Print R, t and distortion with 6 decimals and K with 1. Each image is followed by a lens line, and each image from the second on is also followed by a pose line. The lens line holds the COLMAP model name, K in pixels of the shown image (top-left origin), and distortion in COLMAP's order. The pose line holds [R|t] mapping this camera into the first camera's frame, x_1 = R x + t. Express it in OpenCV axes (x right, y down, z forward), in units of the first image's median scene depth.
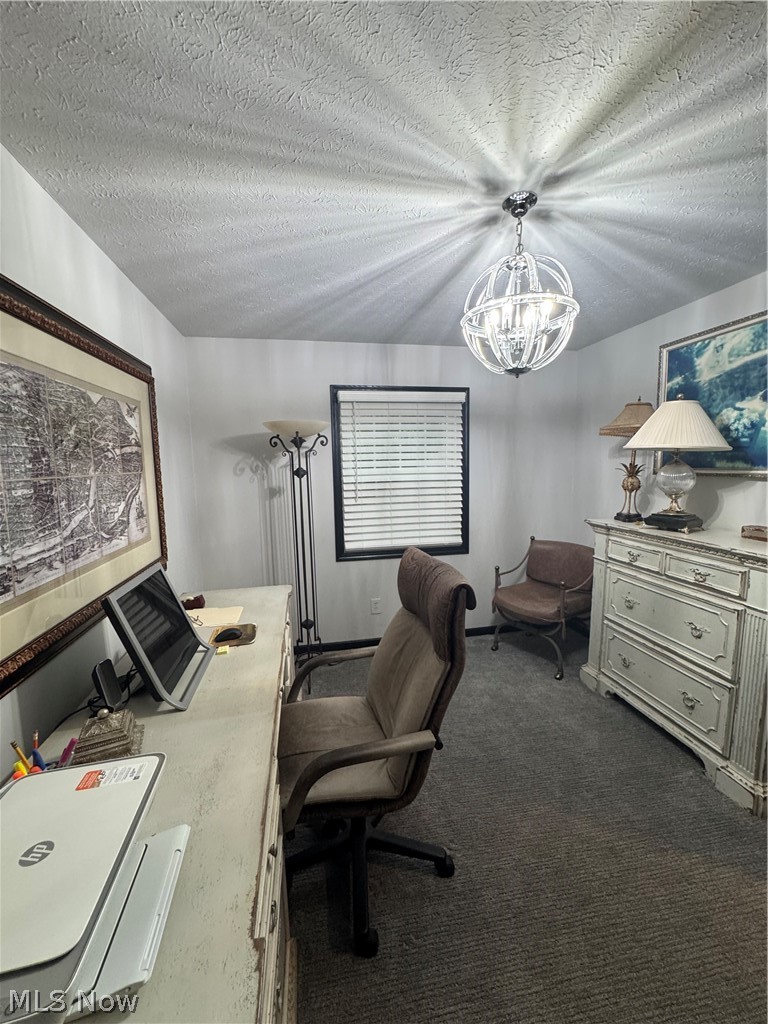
lens RADIAL K [[407.9, 0, 383.9], [0, 407.9, 512.8], [0, 0, 1]] dist [-0.002415, -0.000100]
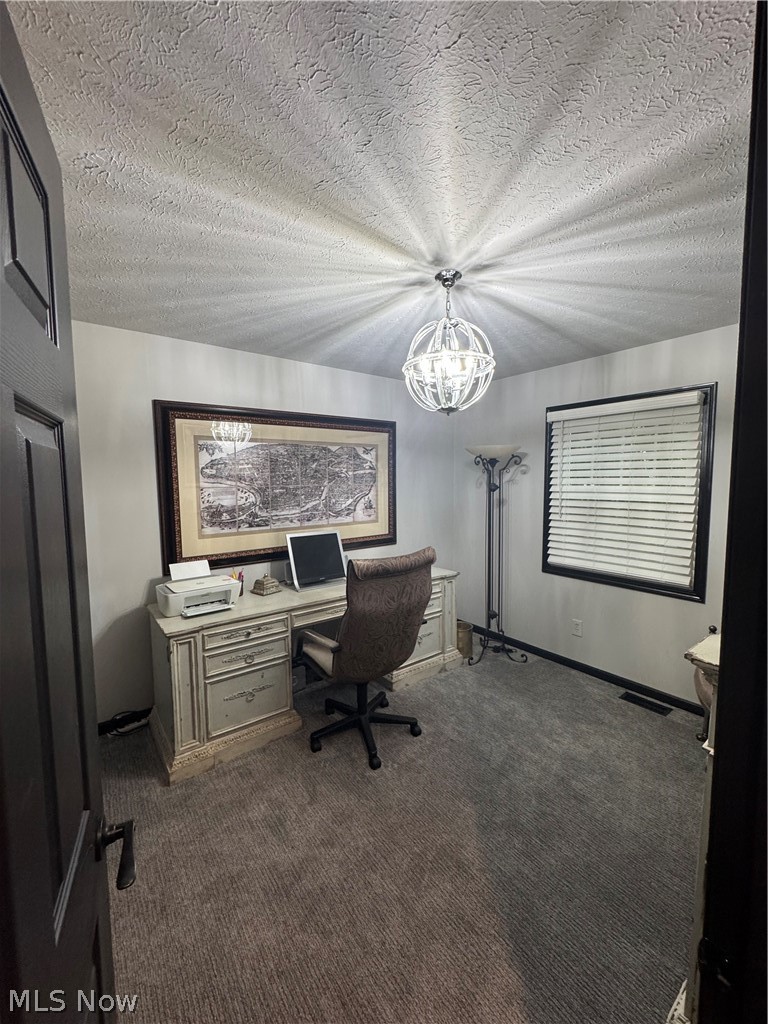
lens RADIAL K [[407.9, 0, 383.9], [0, 407.9, 512.8], [0, 0, 1]] dist [-0.002415, -0.000100]
pose [[0.449986, 0.088859, -0.888604, 1.074626], [-0.109806, 0.992992, 0.043692, -0.058943], [0.886259, 0.077913, 0.456590, 0.237683]]
